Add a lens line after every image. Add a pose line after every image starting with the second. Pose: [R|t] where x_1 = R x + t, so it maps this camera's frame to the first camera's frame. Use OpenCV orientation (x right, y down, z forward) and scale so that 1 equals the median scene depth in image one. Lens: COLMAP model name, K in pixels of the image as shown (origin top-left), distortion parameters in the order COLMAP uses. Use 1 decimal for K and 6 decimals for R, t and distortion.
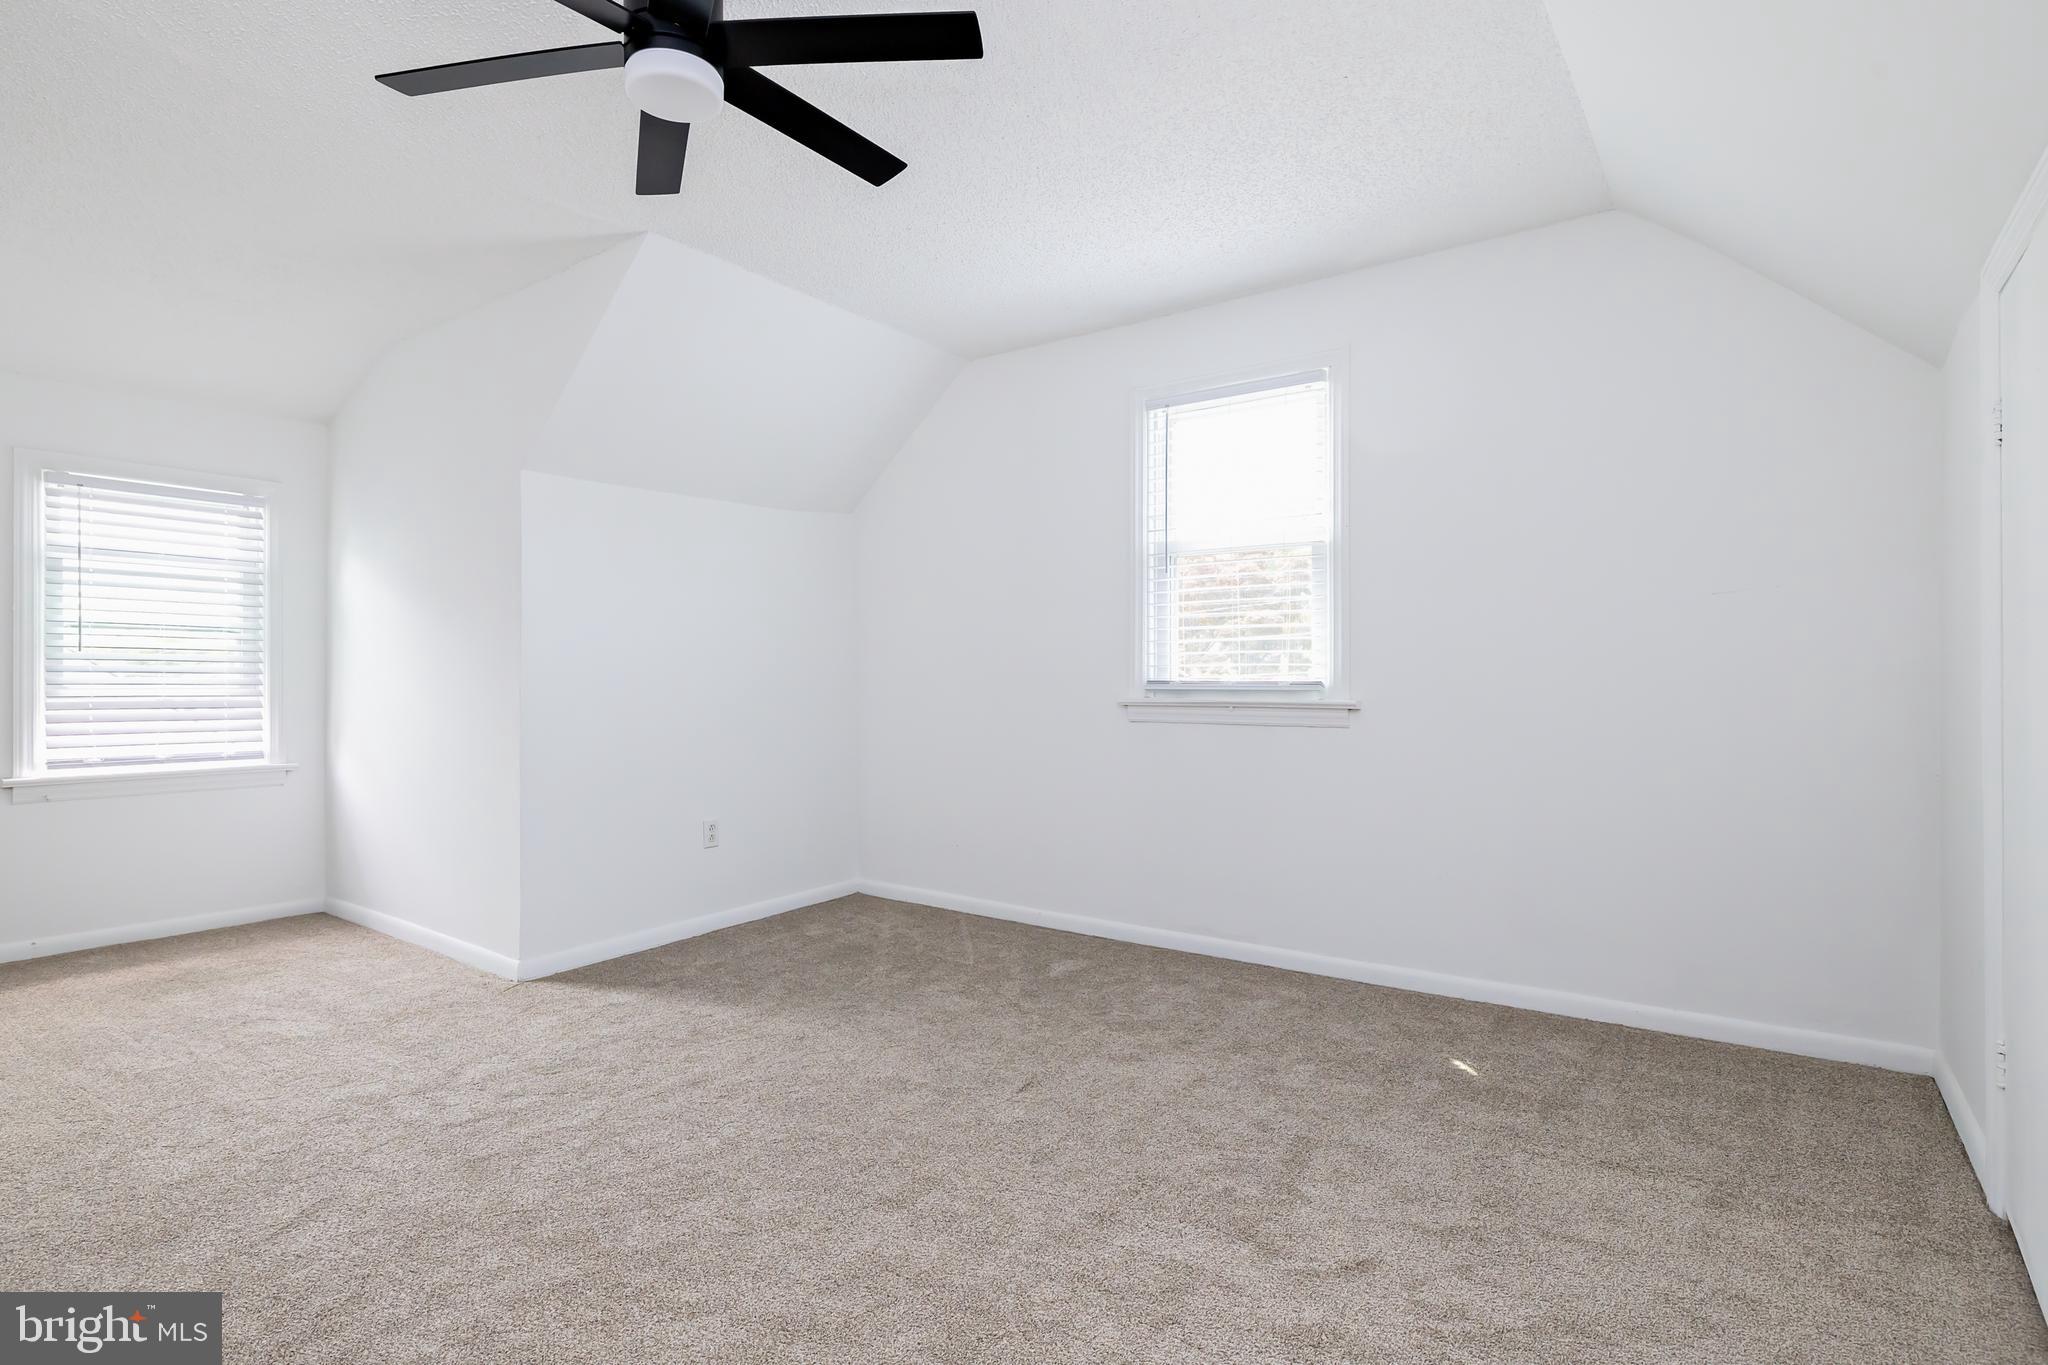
lens RADIAL K [[1005.8, 0, 1025.3], [0, 1005.8, 683.2], [0, 0, 1]] dist [-0.006392, 0.001063]
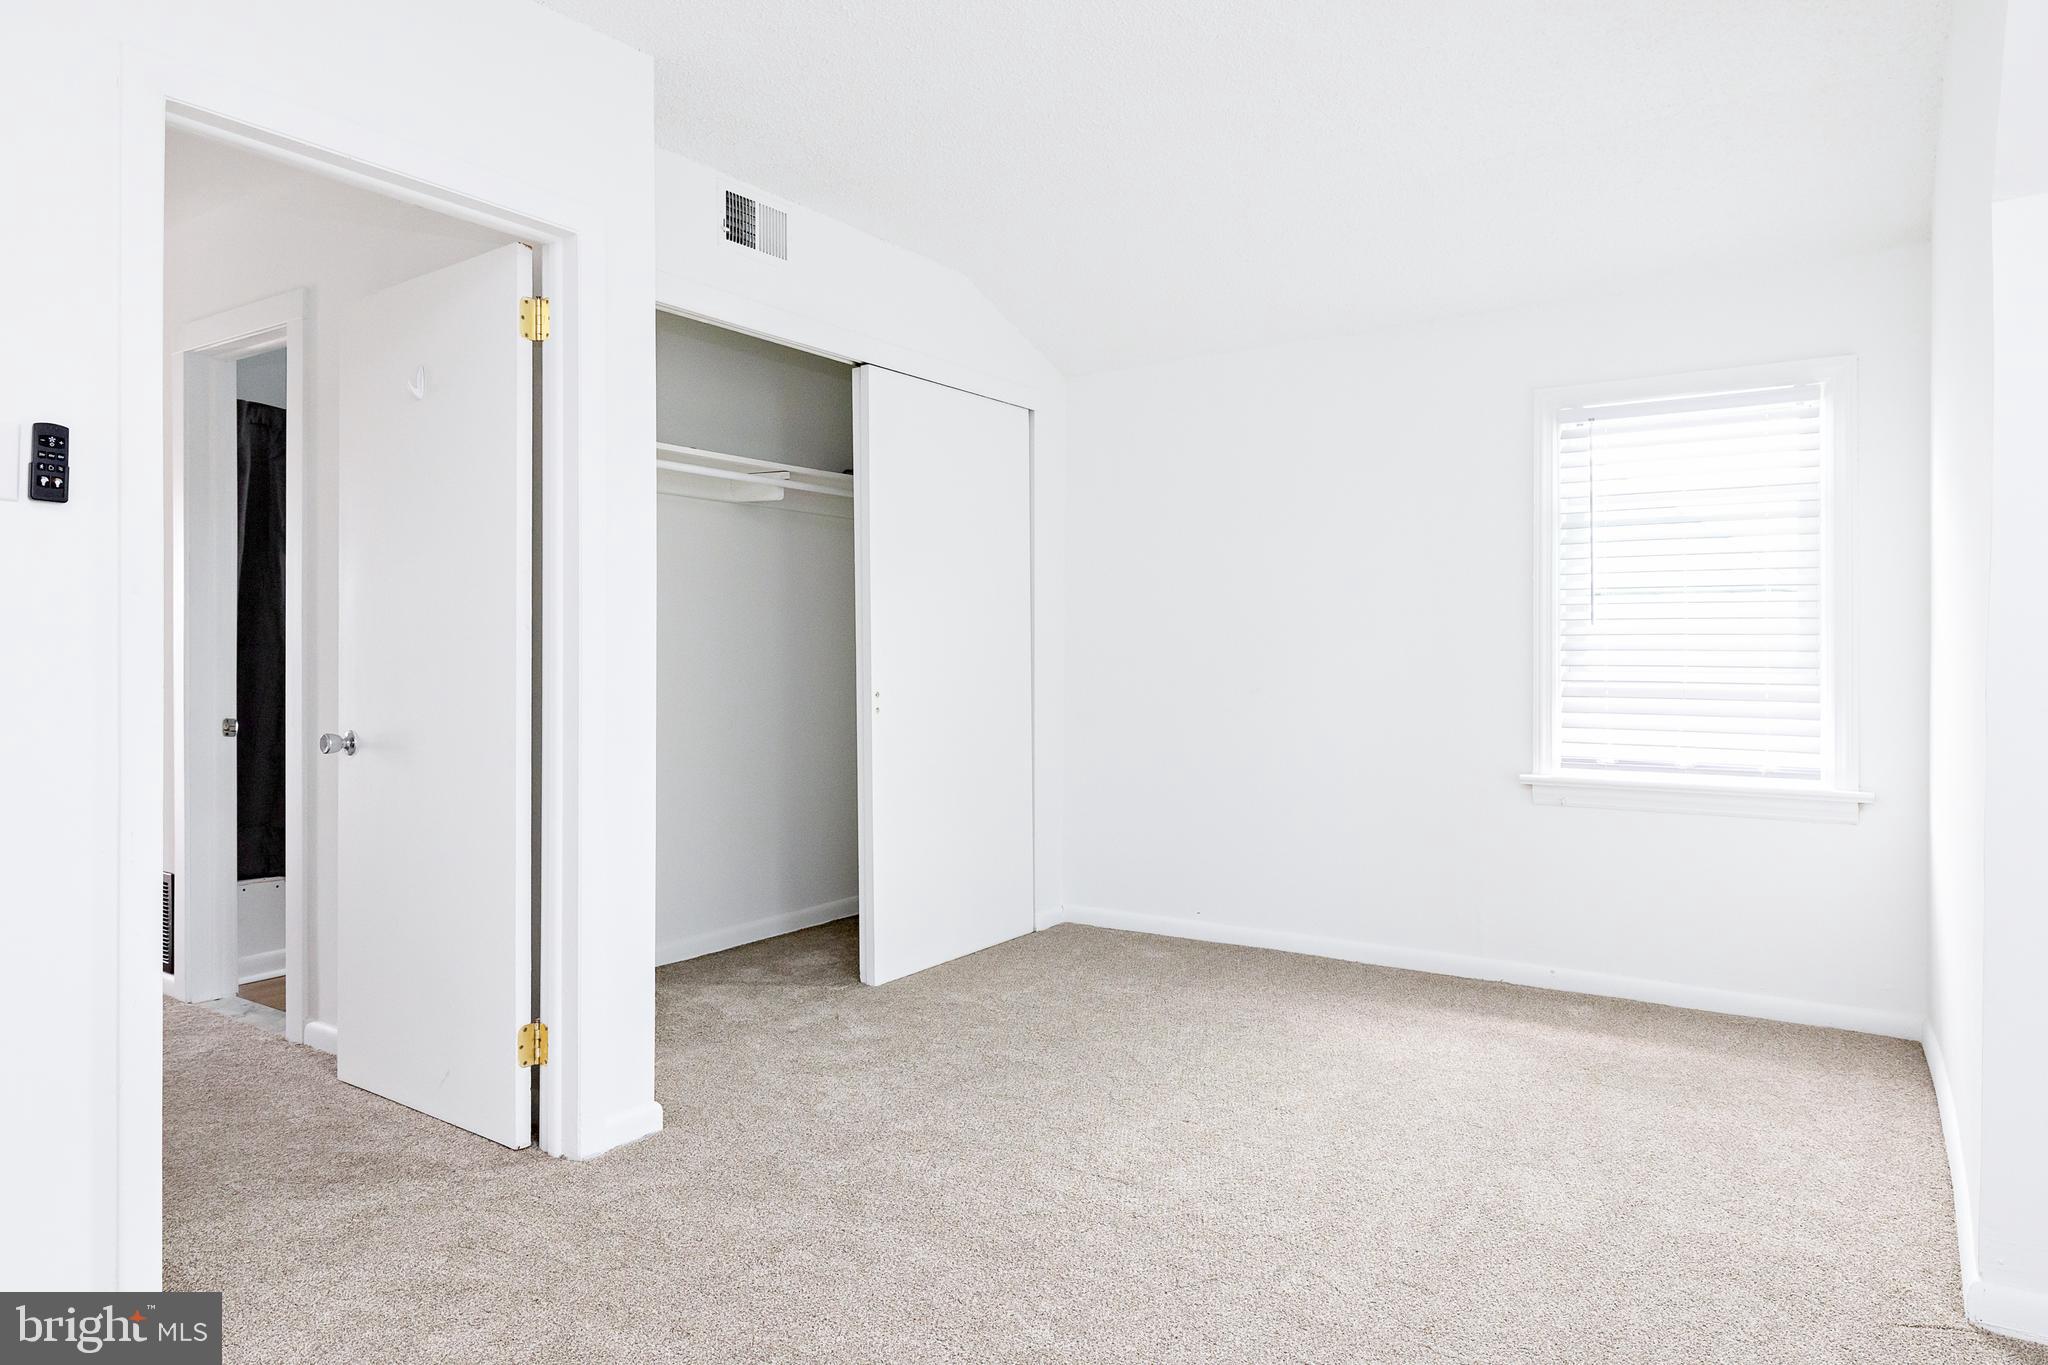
lens RADIAL K [[1263.2, 0, 1041.5], [0, 1263.2, 646.8], [0, 0, 1]] dist [0.008507, 0.002302]
pose [[0.026908, -0.008668, -0.999600, 0.083441], [-0.000554, 0.999962, -0.008686, -0.007065], [0.999638, 0.000788, 0.026902, 0.684253]]
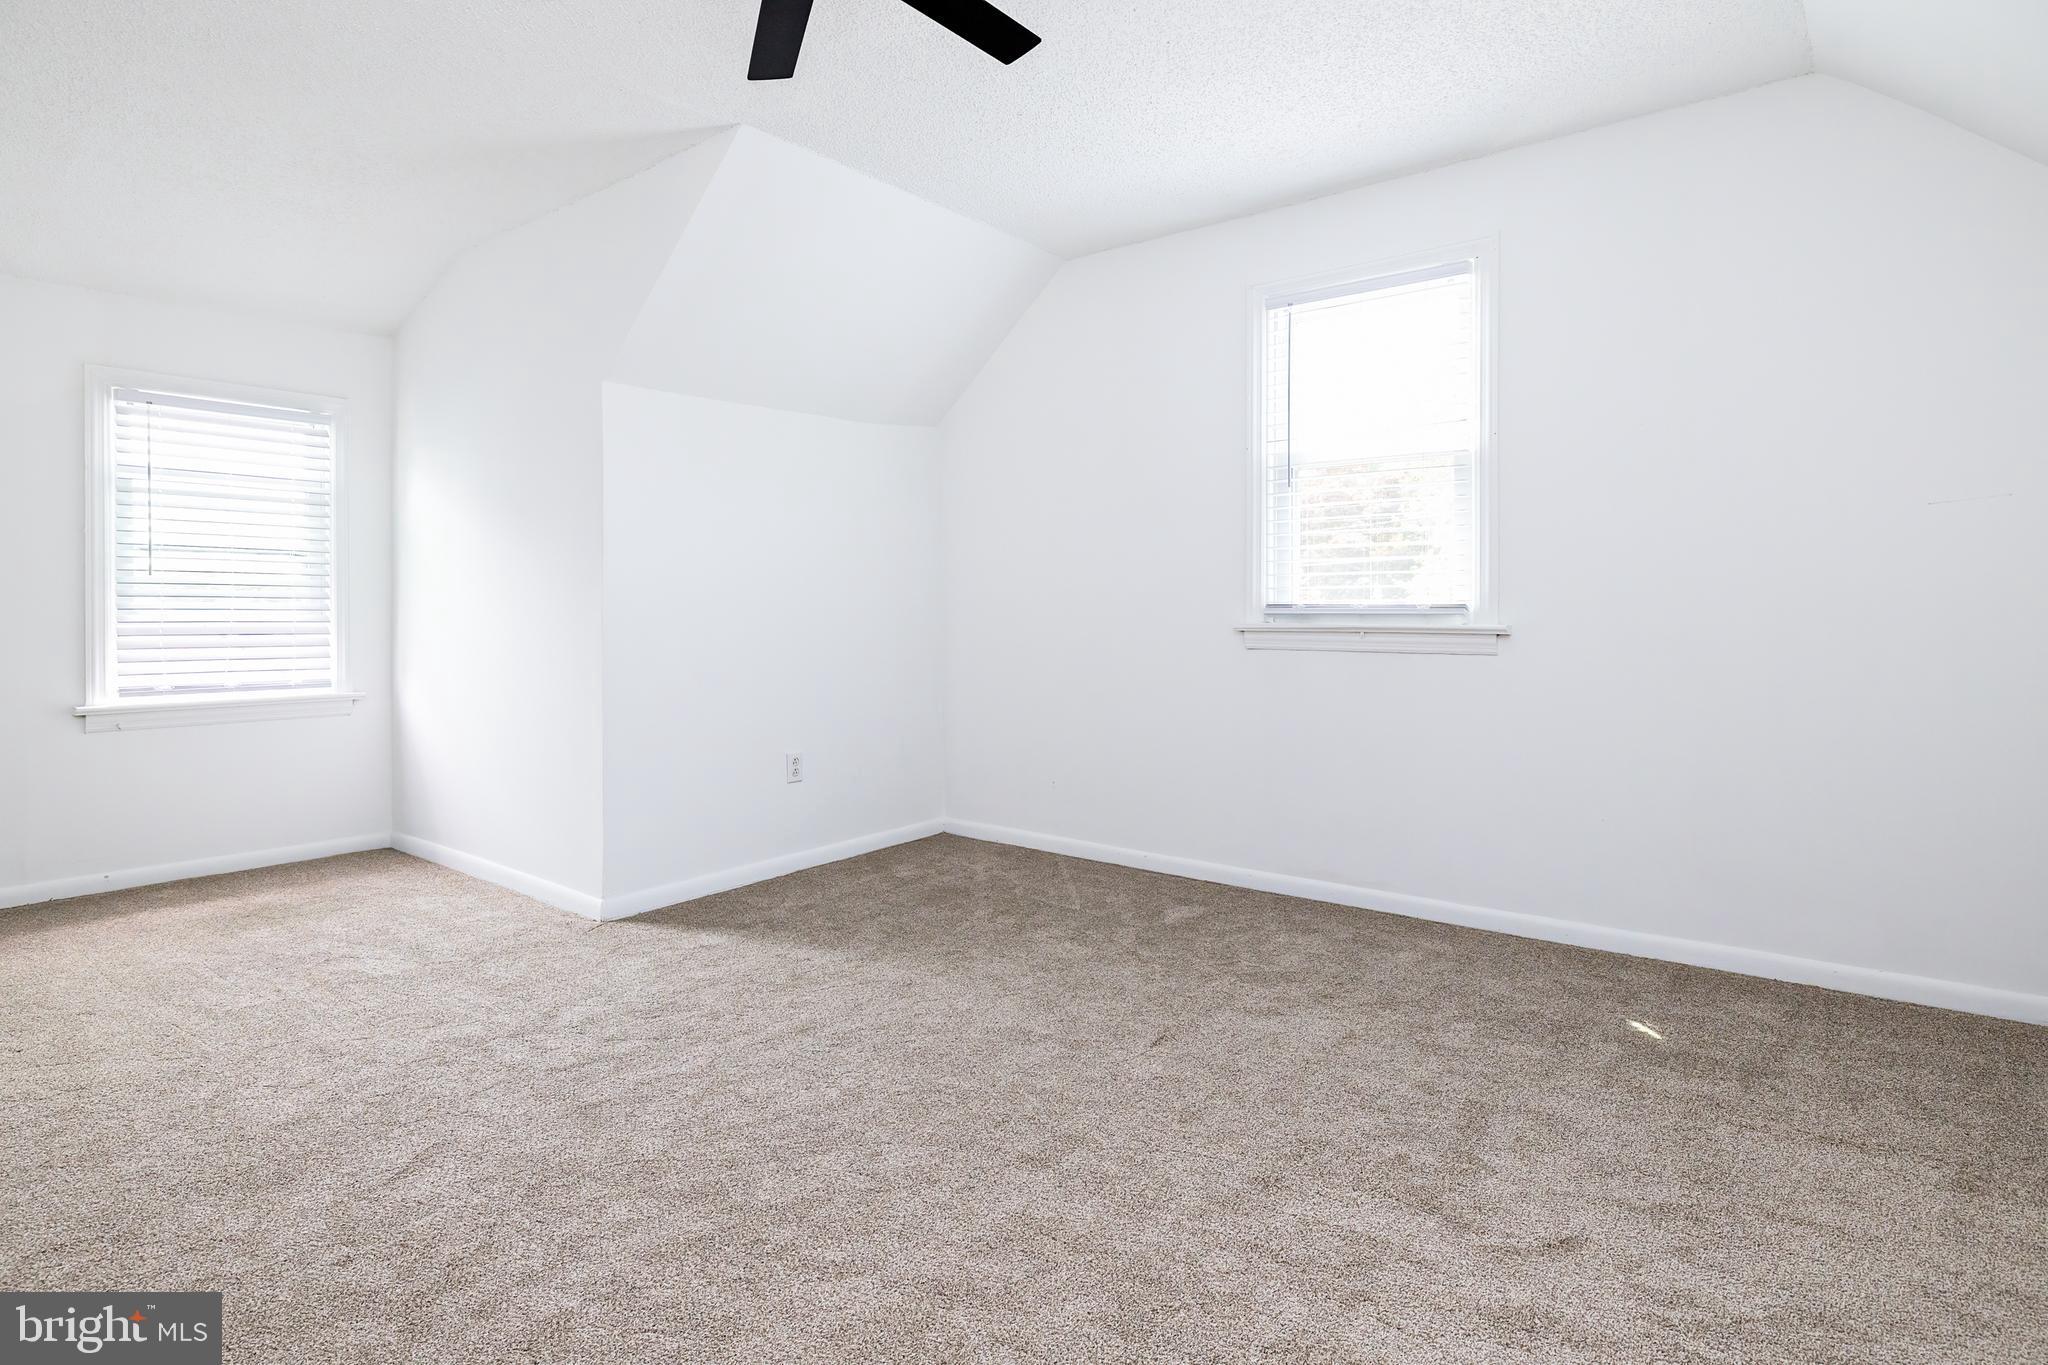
lens RADIAL K [[1076.8, 0, 1029.9], [0, 1076.8, 621.0], [0, 0, 1]] dist [0.001485, -0.001260]
pose [[0.998707, -0.000090, -0.050834, -0.056950], [0.000406, 0.999981, 0.006199, 0.008114], [0.050832, -0.006212, 0.998688, 0.006244]]
